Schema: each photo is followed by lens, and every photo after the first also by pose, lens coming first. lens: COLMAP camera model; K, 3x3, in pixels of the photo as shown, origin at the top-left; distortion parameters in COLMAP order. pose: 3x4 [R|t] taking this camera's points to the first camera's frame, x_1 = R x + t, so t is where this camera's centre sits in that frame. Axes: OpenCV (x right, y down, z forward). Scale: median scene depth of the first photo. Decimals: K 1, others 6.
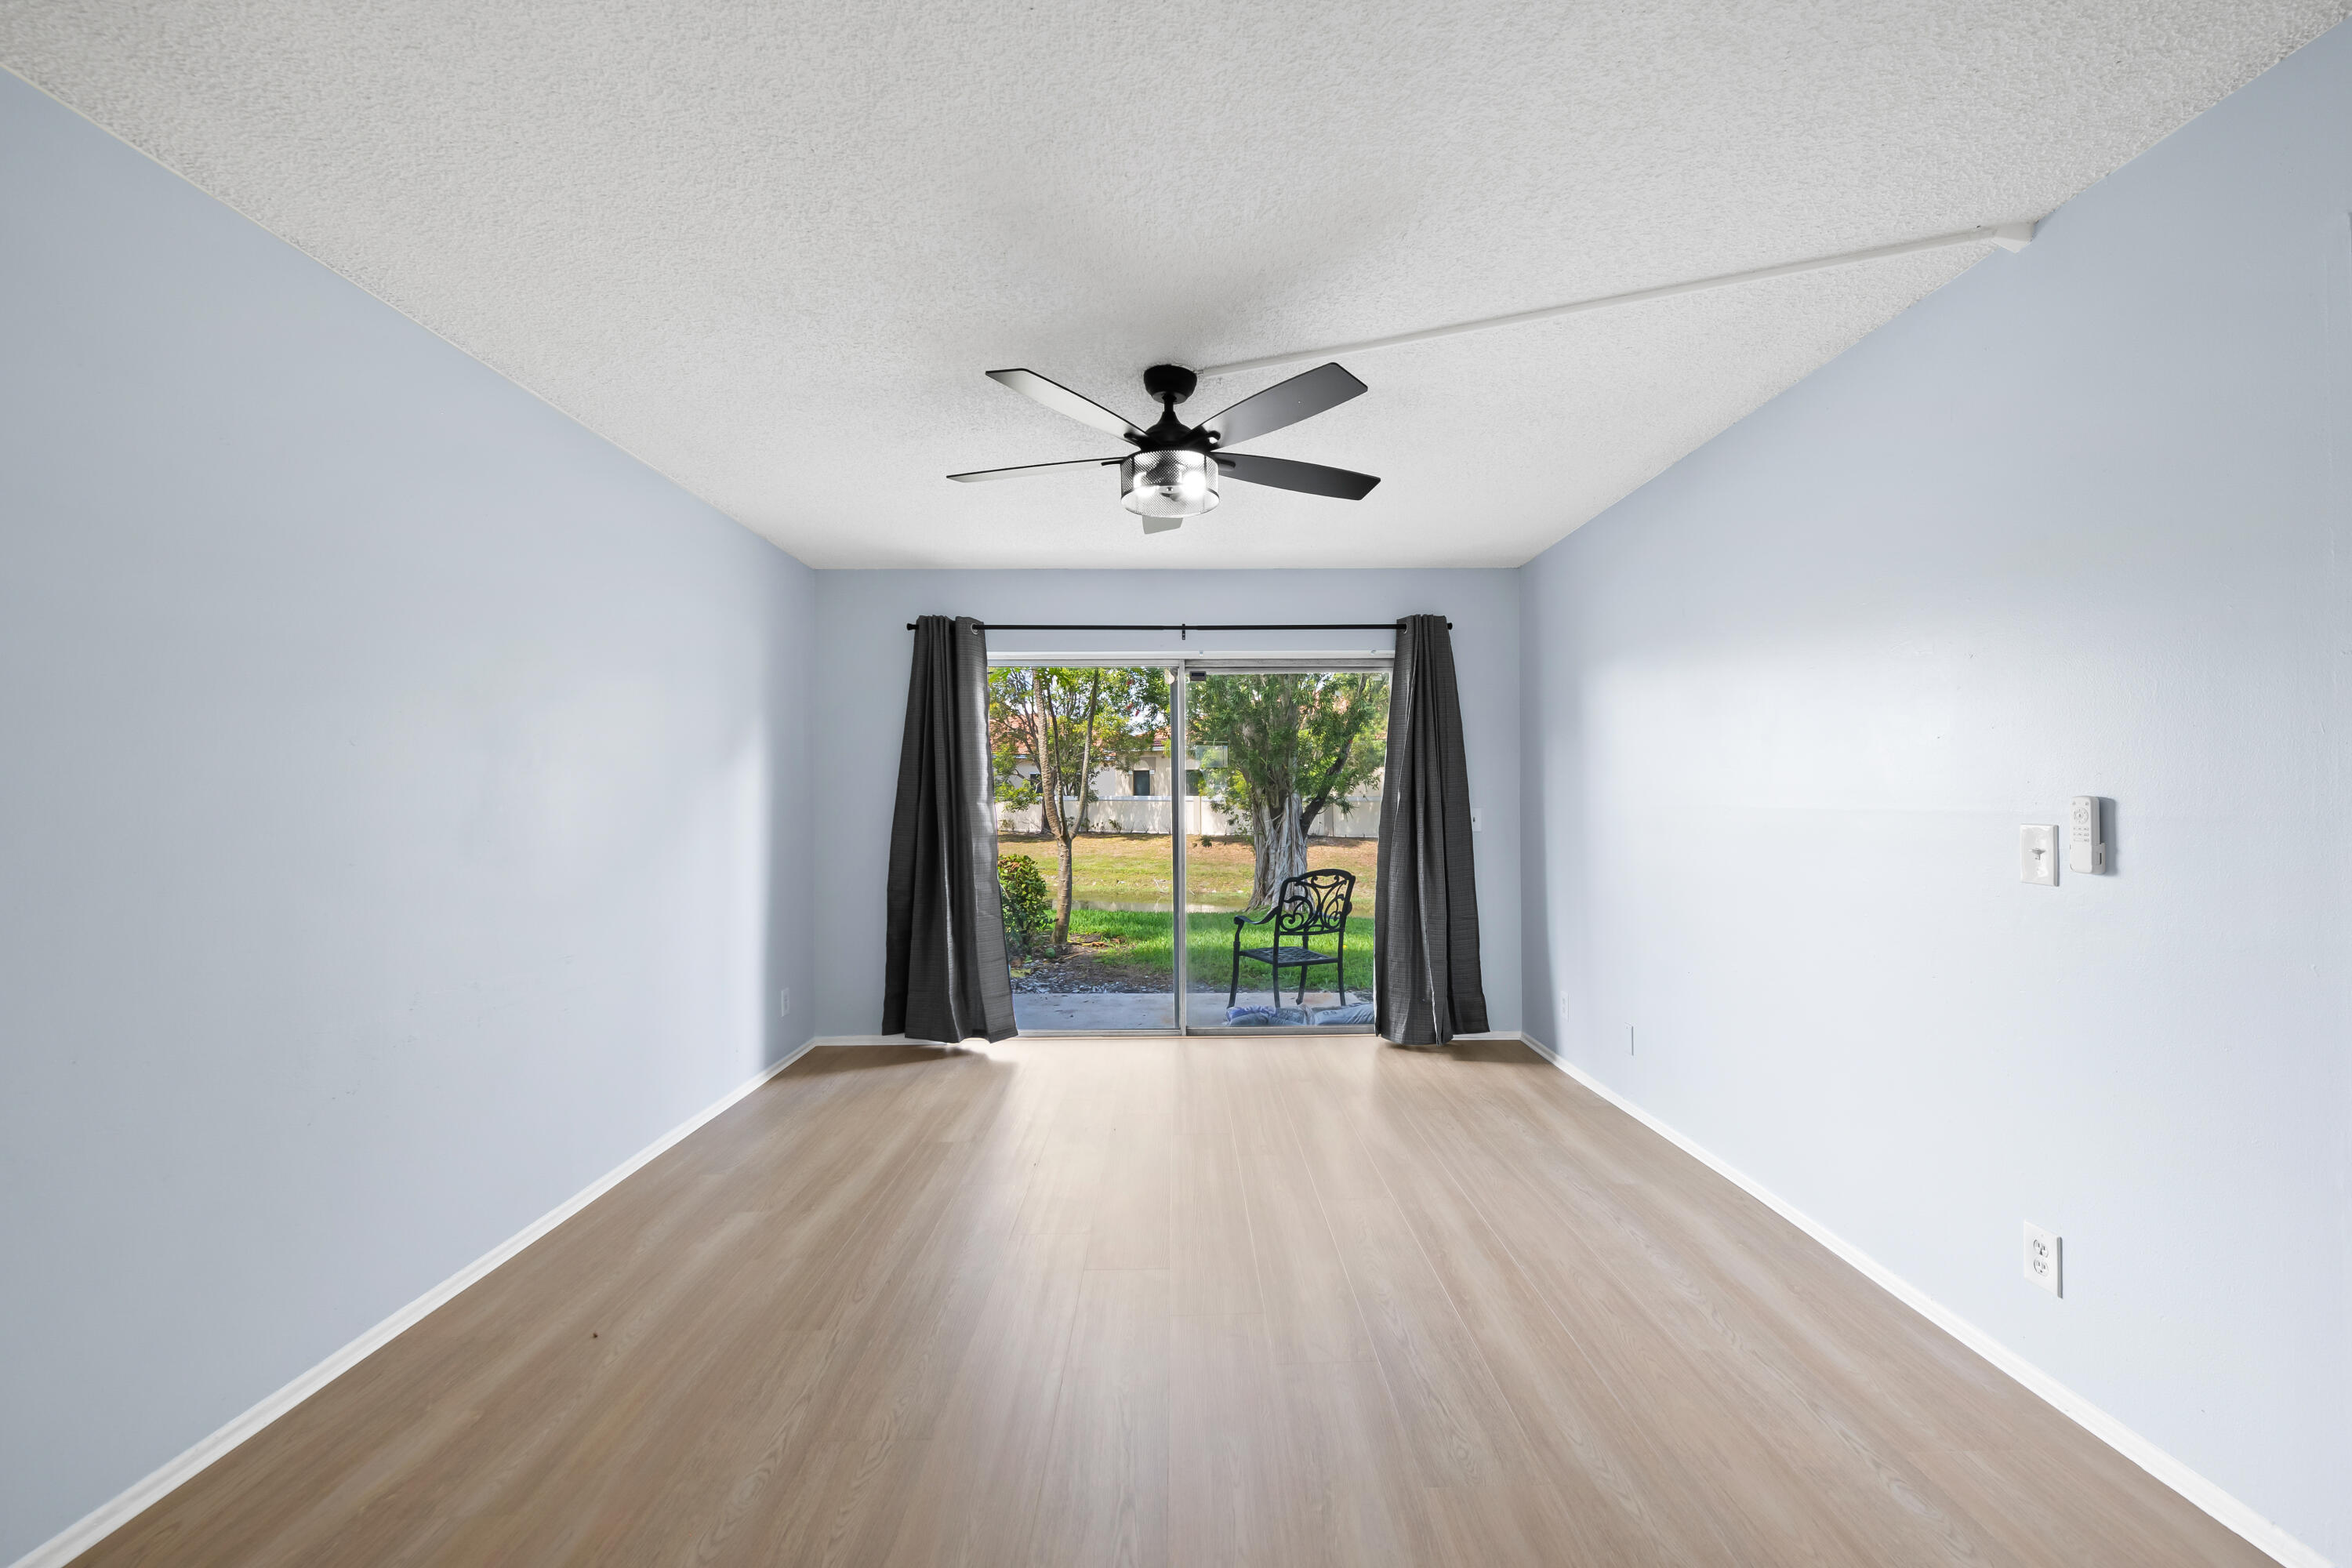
lens RADIAL K [[939.8, 0, 1188.6], [0, 939.8, 784.5], [0, 0, 1]] dist [0.000096, -0.003268]
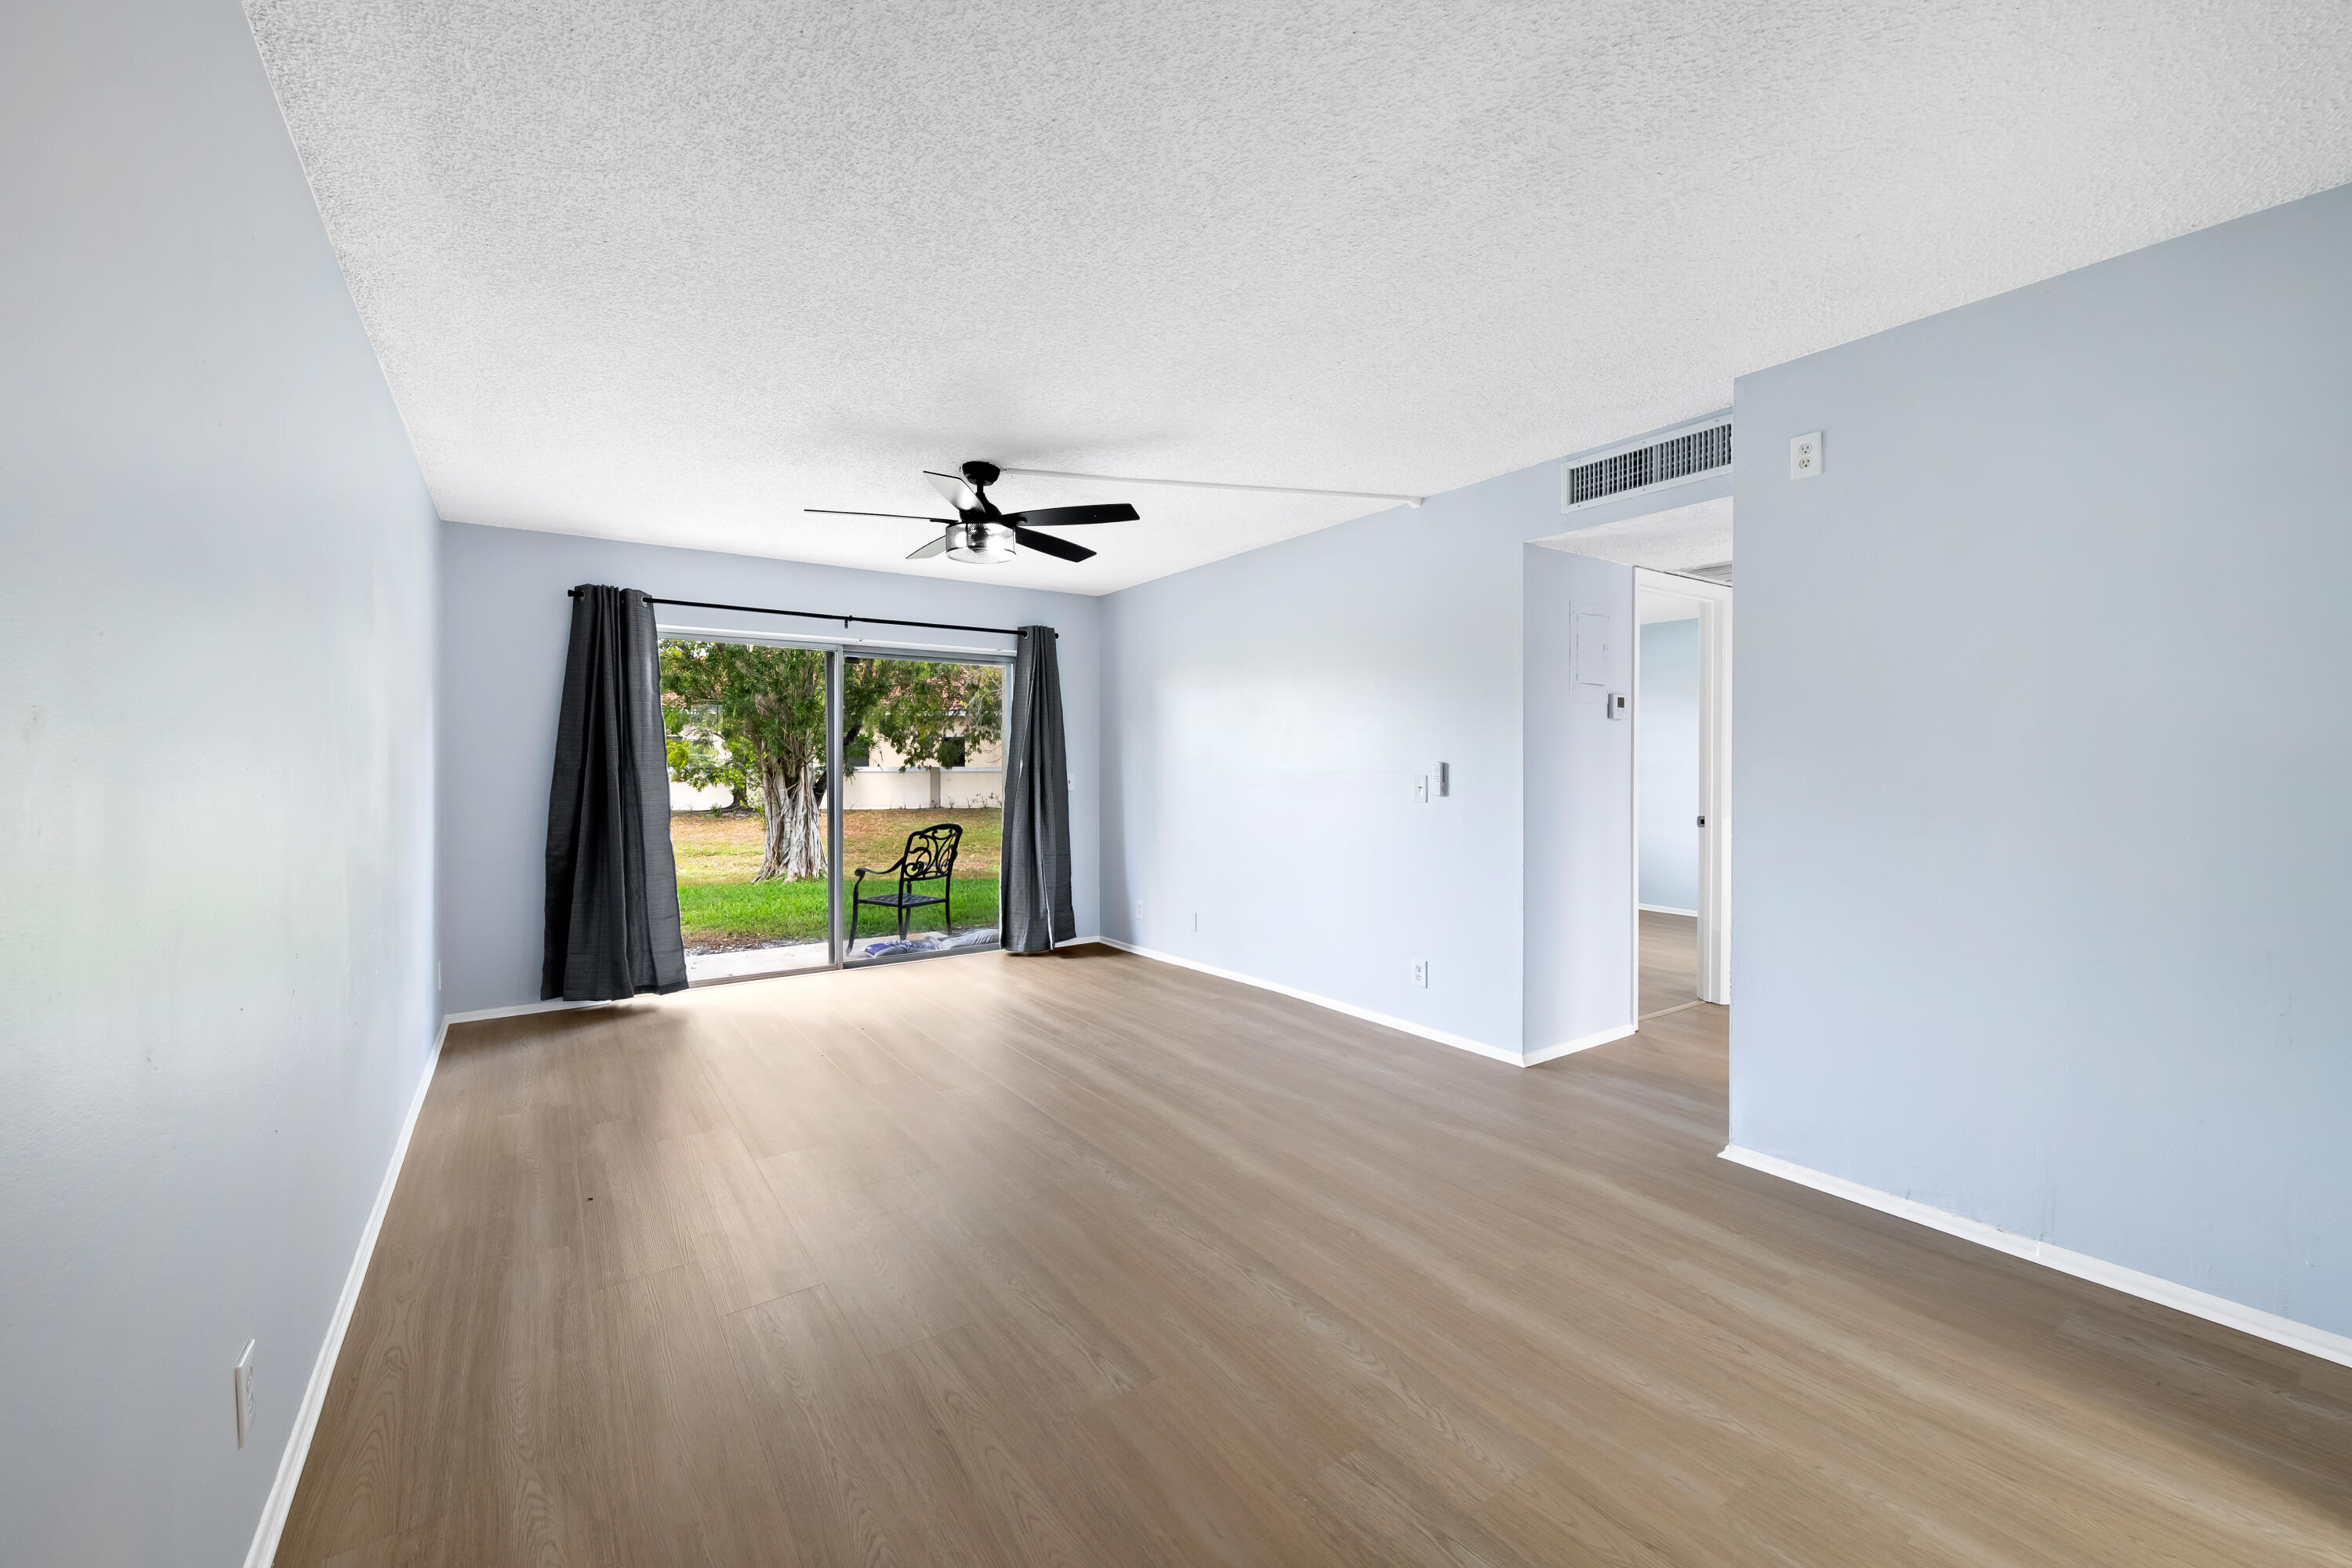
lens RADIAL K [[936.6, 0, 1190.7], [0, 936.6, 778.1], [0, 0, 1]] dist [0.001127, -0.003518]
pose [[0.825979, -0.005010, 0.563679, -0.311336], [-0.008187, 0.999748, 0.020882, 0.003284], [-0.563641, -0.021863, 0.825730, -0.203149]]
